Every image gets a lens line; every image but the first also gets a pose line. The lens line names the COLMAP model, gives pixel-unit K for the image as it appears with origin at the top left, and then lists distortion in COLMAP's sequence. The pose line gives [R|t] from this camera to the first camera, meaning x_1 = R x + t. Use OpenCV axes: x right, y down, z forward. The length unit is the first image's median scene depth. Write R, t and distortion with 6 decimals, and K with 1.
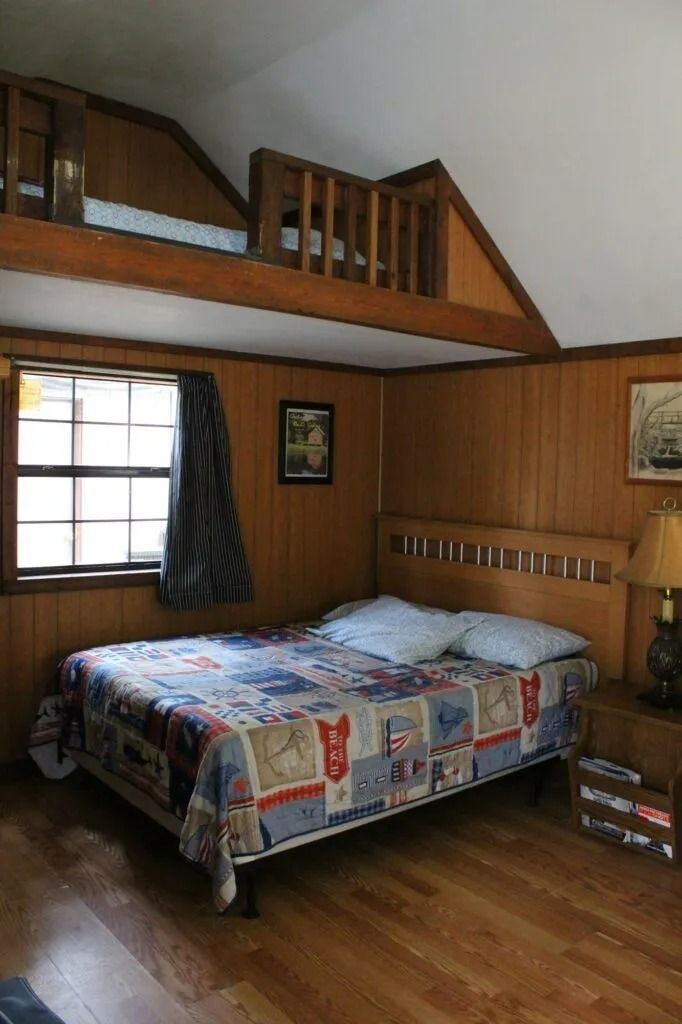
lens RADIAL K [[880.3, 0, 341.0], [0, 880.3, 512.0], [0, 0, 1]] dist [-0.003609, 0.006682]
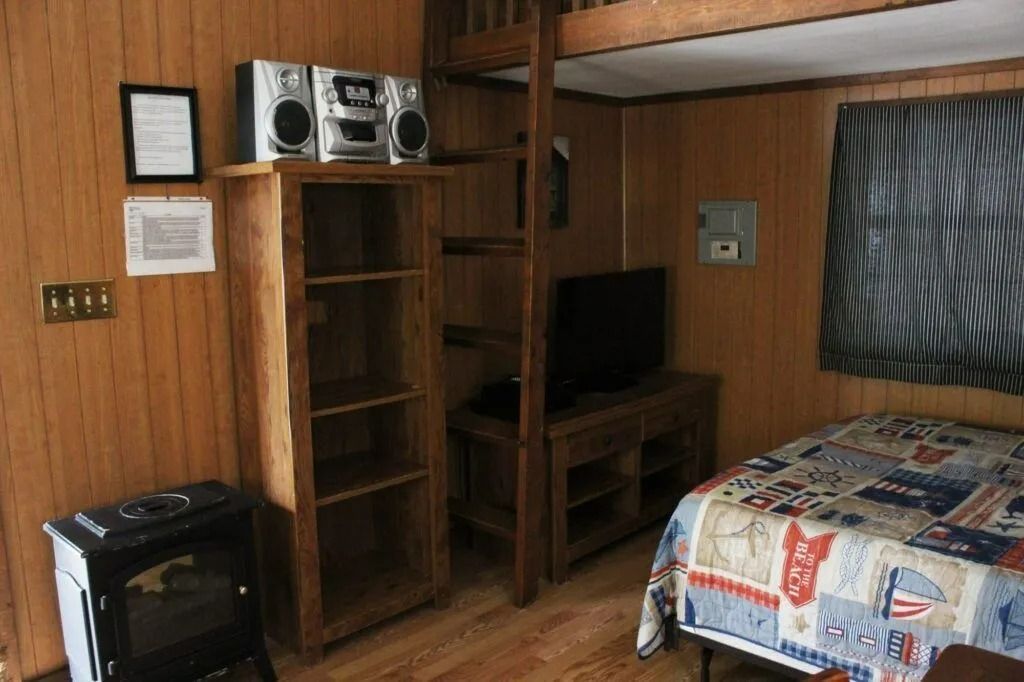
lens RADIAL K [[880.3, 0, 512.0], [0, 880.3, 341.0], [0, 0, 1]] dist [-0.003609, 0.006682]
pose [[0.144967, 0.119468, -0.982198, 0.680543], [-0.035994, 0.992663, 0.115428, -0.012857], [0.988782, 0.018620, 0.148203, 0.597837]]
